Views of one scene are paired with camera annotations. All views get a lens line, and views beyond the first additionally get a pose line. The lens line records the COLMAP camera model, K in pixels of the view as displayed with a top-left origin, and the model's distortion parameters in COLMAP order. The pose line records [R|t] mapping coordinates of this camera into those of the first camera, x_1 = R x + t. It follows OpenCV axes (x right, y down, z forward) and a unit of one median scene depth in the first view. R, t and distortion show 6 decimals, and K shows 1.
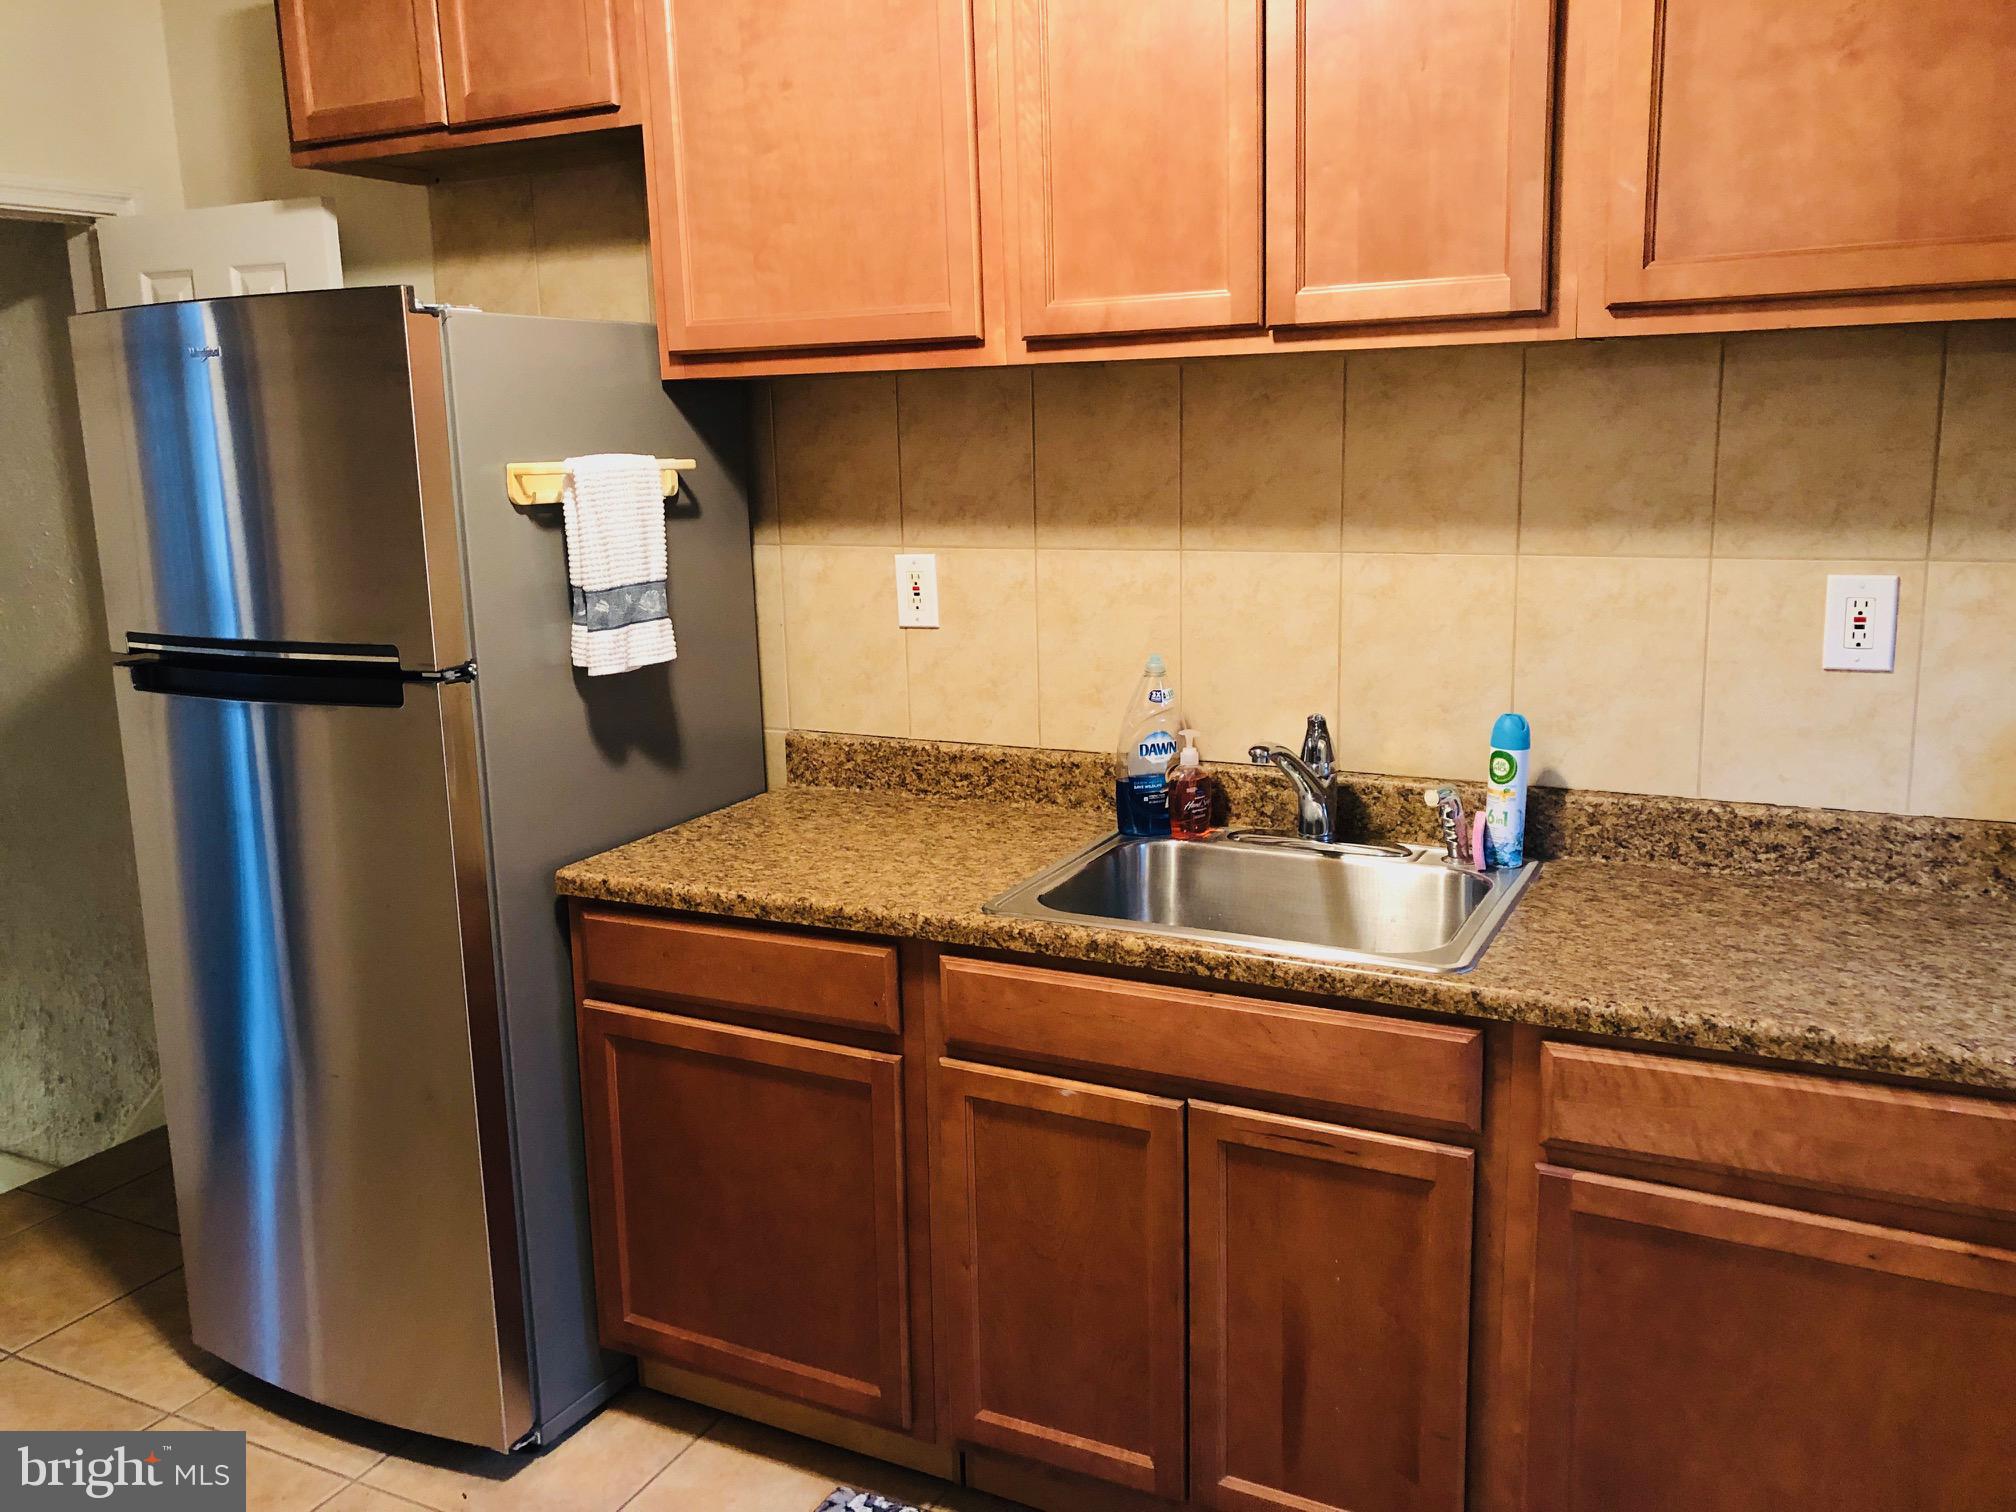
lens RADIAL K [[1646.6, 0, 988.8], [0, 1646.6, 726.3], [0, 0, 1]] dist [0.040540, -0.047052]
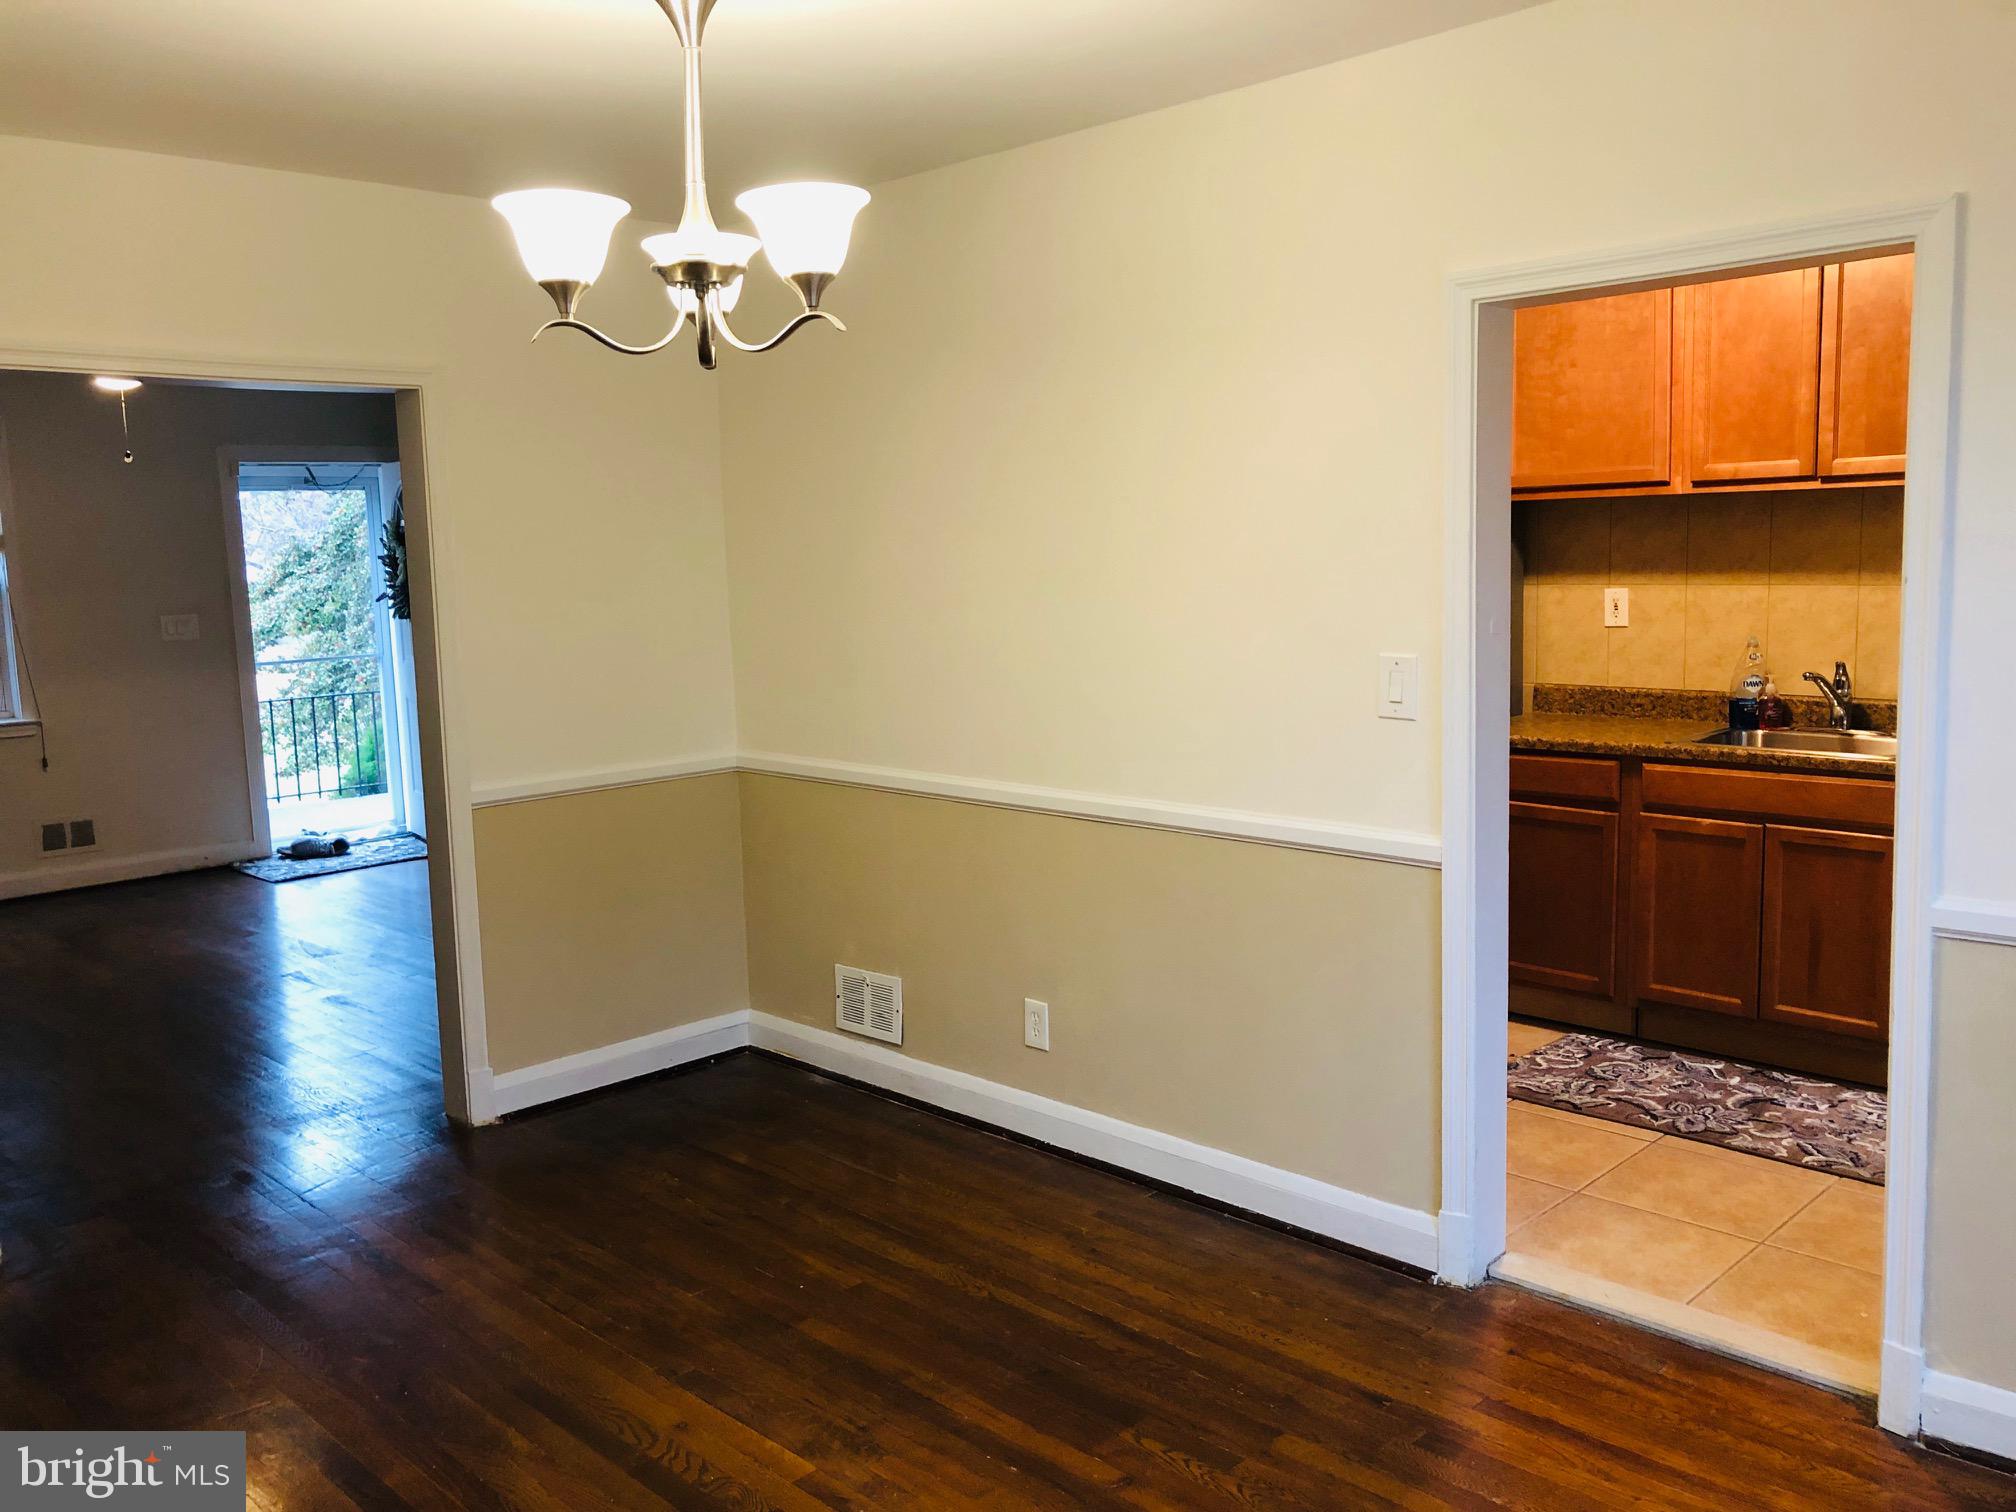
lens RADIAL K [[1646.6, 0, 997.2], [0, 1646.6, 747.5], [0, 0, 1]] dist [0.040540, -0.047052]
pose [[0.951286, 0.036395, -0.306153, -0.162375], [-0.050085, 0.998060, -0.036976, 0.227865], [0.304214, 0.050509, 0.951264, -1.271961]]
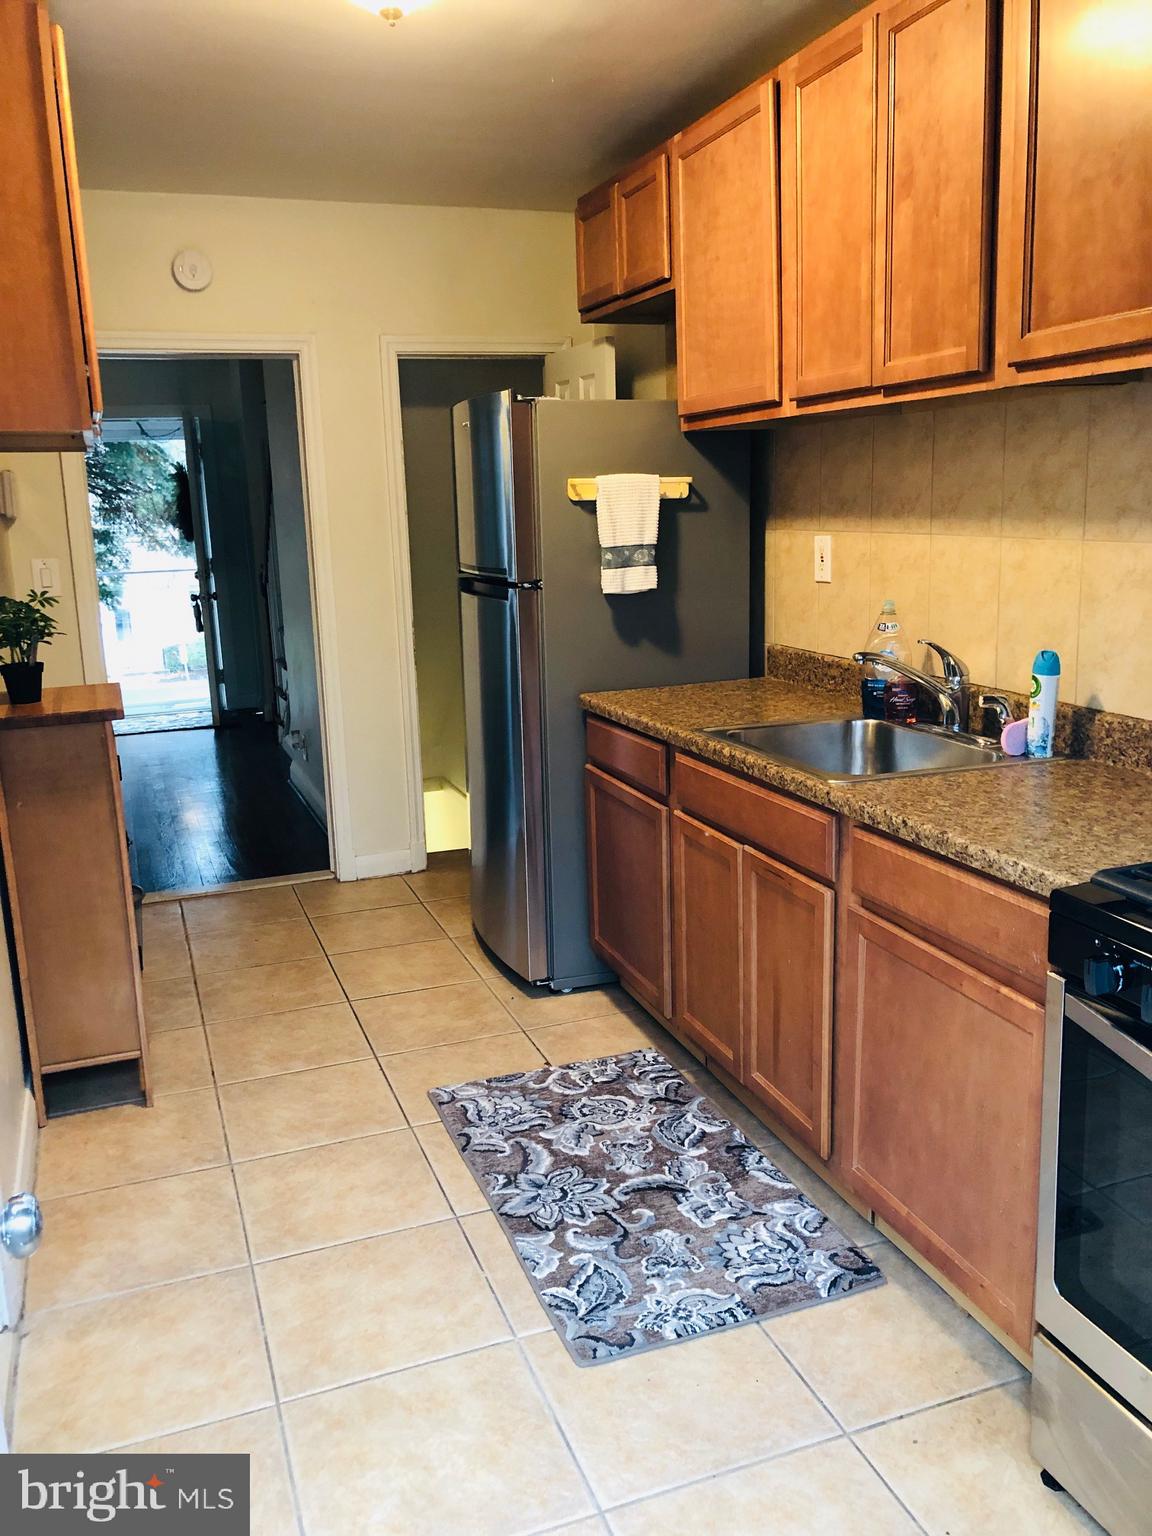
lens RADIAL K [[1254.6, 0, 561.9], [0, 1254.6, 758.5], [0, 0, 1]] dist [0.040540, -0.047052]
pose [[0.732625, 0.143944, -0.665237, 0.746128], [-0.111731, 0.989557, 0.091071, 0.032591], [0.671399, 0.007606, 0.741057, -0.095615]]
